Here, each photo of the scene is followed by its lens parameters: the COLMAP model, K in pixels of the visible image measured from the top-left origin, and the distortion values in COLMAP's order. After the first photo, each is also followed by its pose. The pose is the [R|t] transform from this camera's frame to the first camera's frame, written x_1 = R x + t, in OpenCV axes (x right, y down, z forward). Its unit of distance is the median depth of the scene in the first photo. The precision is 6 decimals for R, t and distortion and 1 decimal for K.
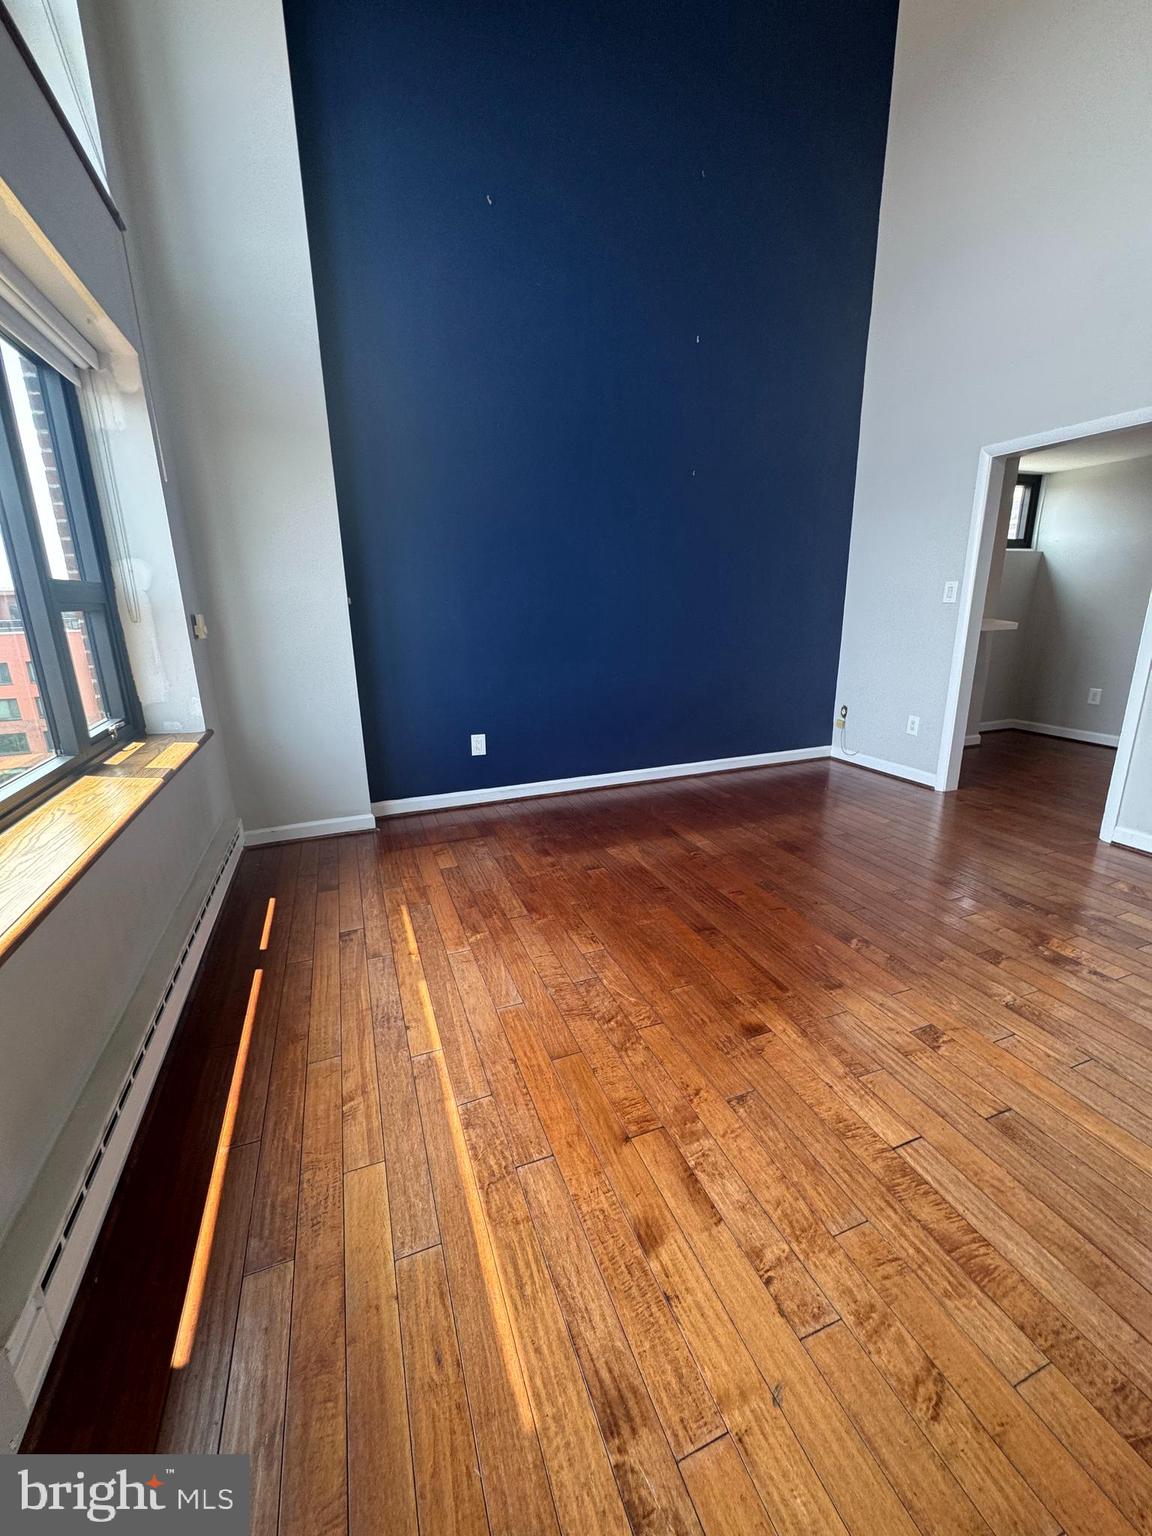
lens RADIAL K [[614.7, 0, 575.3], [0, 614.7, 766.7], [0, 0, 1]] dist [0.014499, 0.000196]
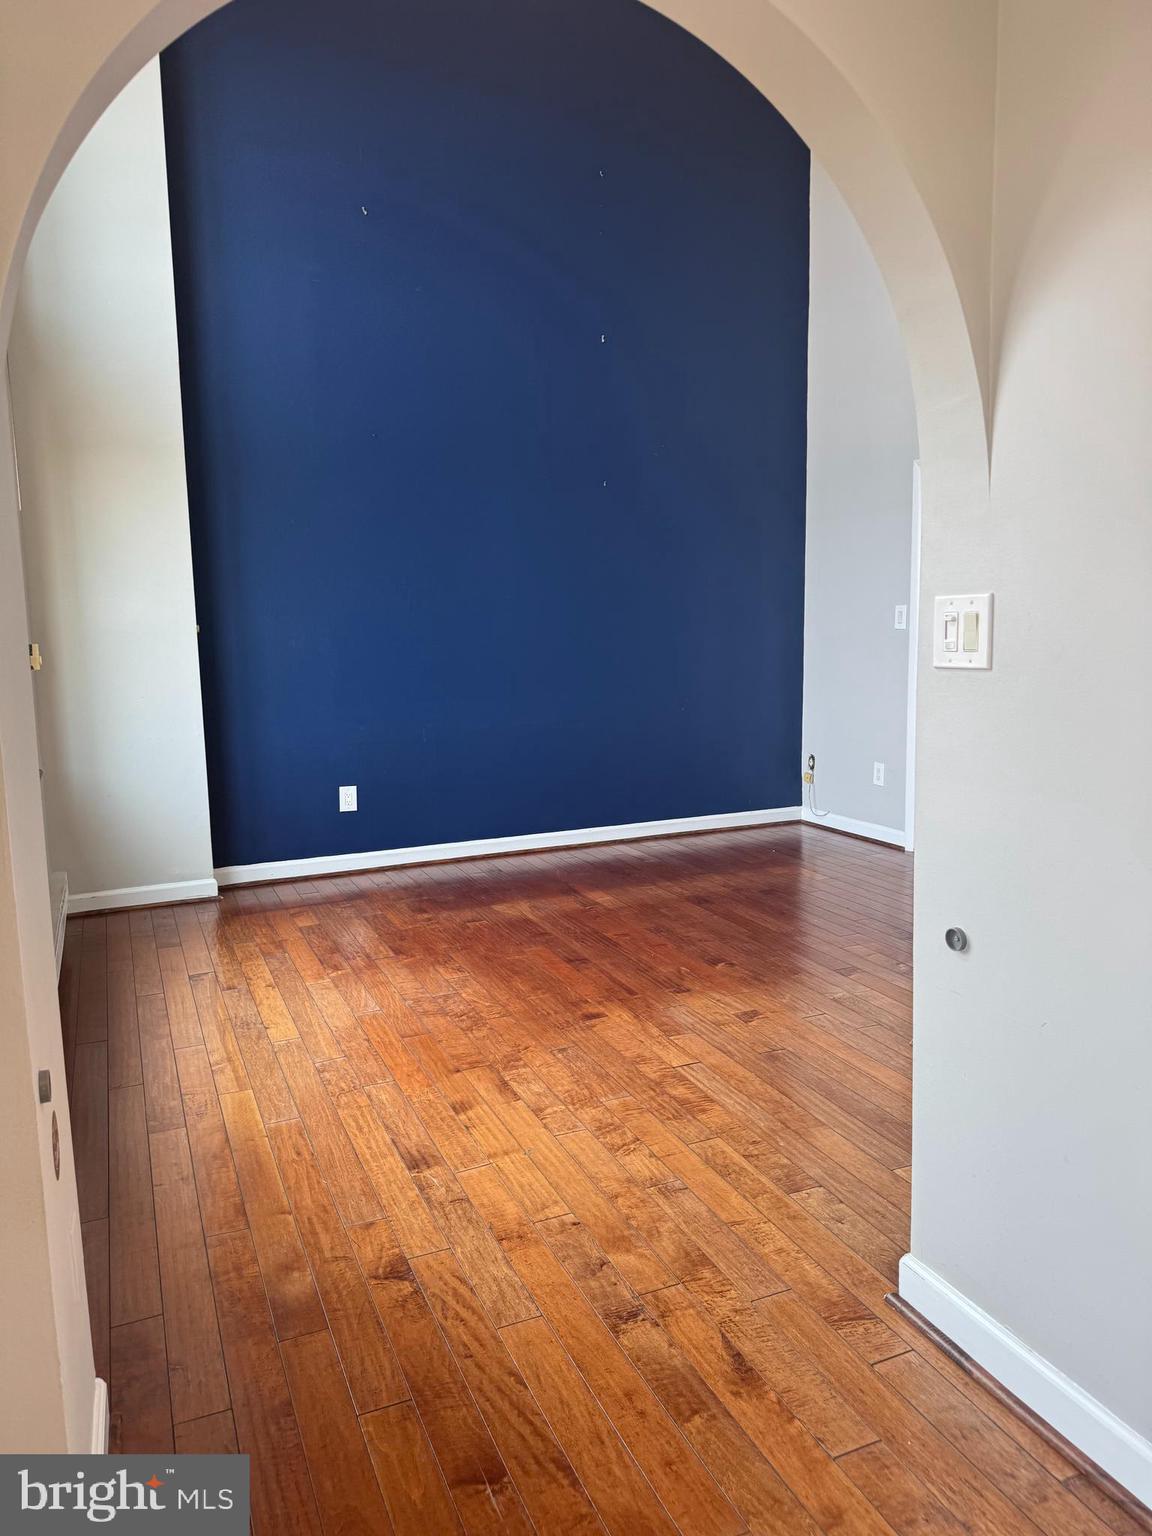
lens RADIAL K [[1080.6, 0, 579.6], [0, 1080.6, 766.9], [0, 0, 1]] dist [0.102294, -0.002128]
pose [[0.999048, -0.007717, 0.042947, 0.131885], [0.013228, 0.991484, -0.129558, 0.166995], [-0.041582, 0.130002, 0.990641, -0.669228]]
